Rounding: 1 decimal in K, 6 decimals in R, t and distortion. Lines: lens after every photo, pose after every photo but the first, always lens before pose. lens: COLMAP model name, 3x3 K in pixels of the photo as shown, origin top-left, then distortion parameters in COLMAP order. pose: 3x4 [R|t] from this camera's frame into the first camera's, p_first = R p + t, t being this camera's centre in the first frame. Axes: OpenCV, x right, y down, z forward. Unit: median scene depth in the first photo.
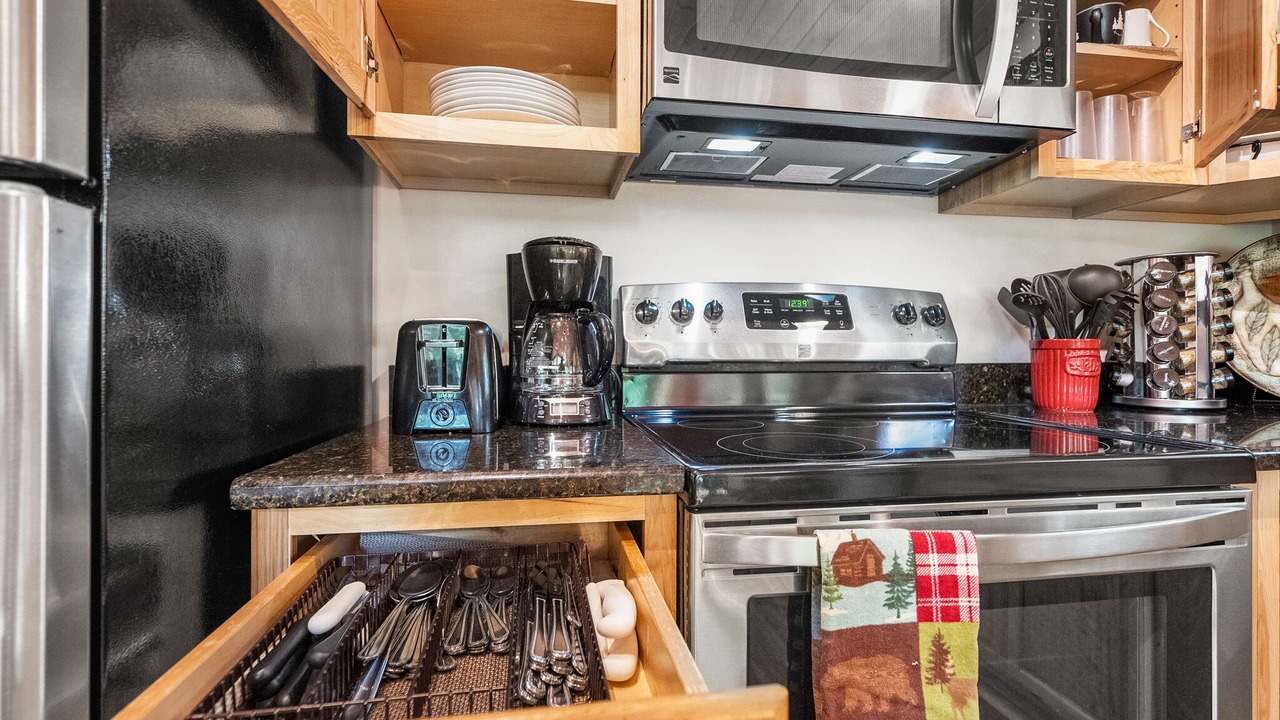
lens RADIAL K [[582.4, 0, 643.2], [0, 582.4, 360.1], [0, 0, 1]] dist [-0.003129, -0.000559]
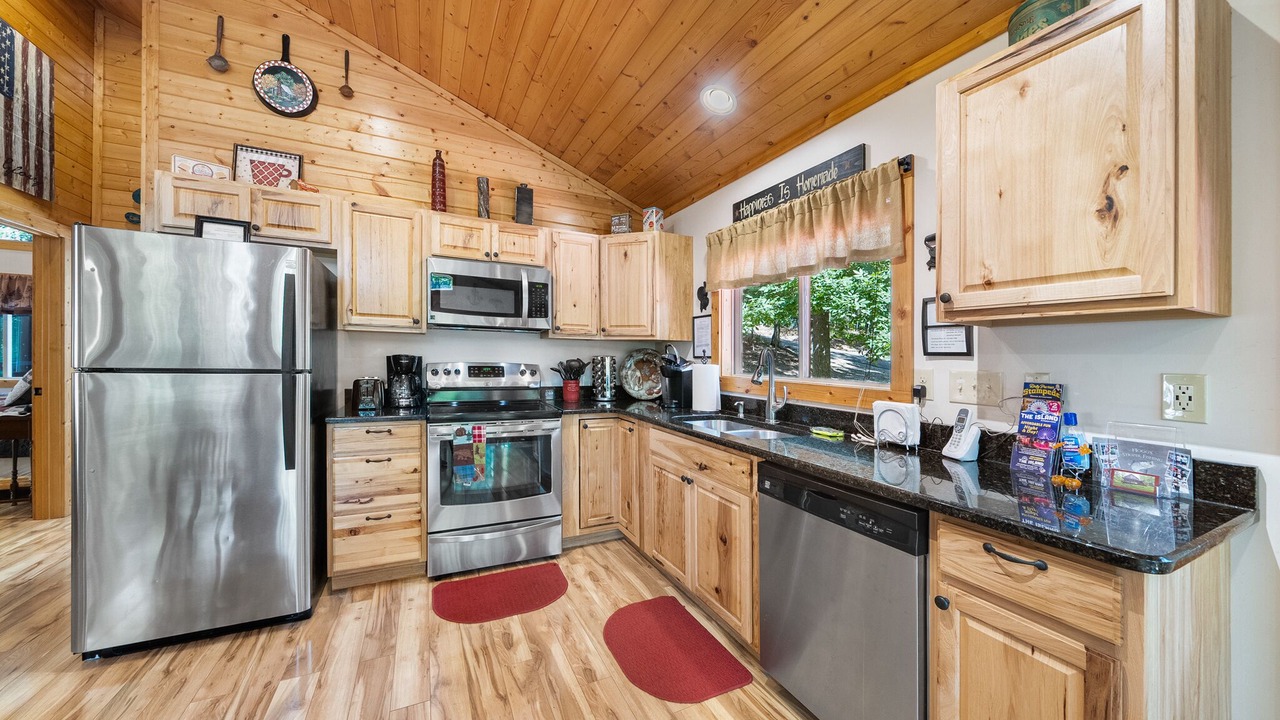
lens RADIAL K [[441.7, 0, 634.4], [0, 441.7, 369.0], [0, 0, 1]] dist [-0.001365, -0.000010]
pose [[0.962849, 0.009281, 0.269881, 0.471156], [-0.013652, 0.999804, 0.014323, -0.172665], [-0.269696, -0.017476, 0.962787, -1.904014]]
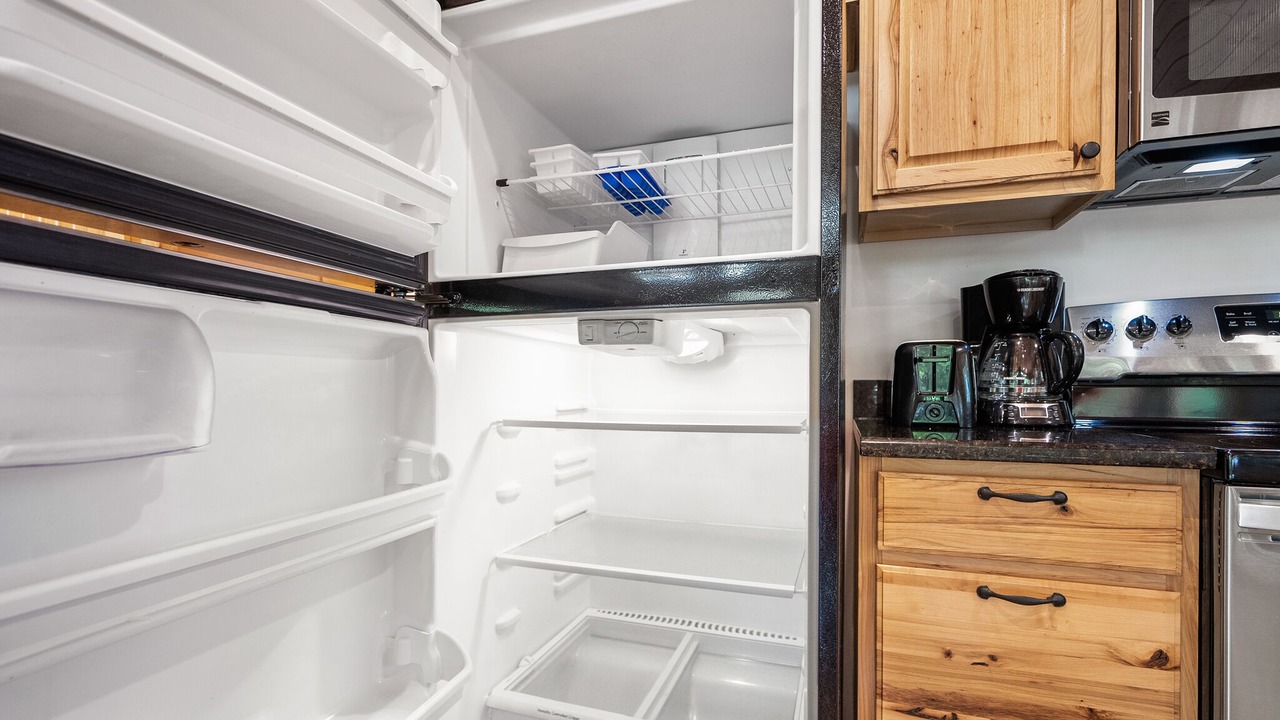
lens RADIAL K [[582.4, 0, 641.6], [0, 582.4, 392.6], [0, 0, 1]] dist [-0.003129, -0.000559]
pose [[0.875622, 0.004921, -0.482972, -0.250011], [-0.005160, 0.999986, 0.000833, 0.043562], [0.482970, 0.001762, 0.875635, -0.417353]]
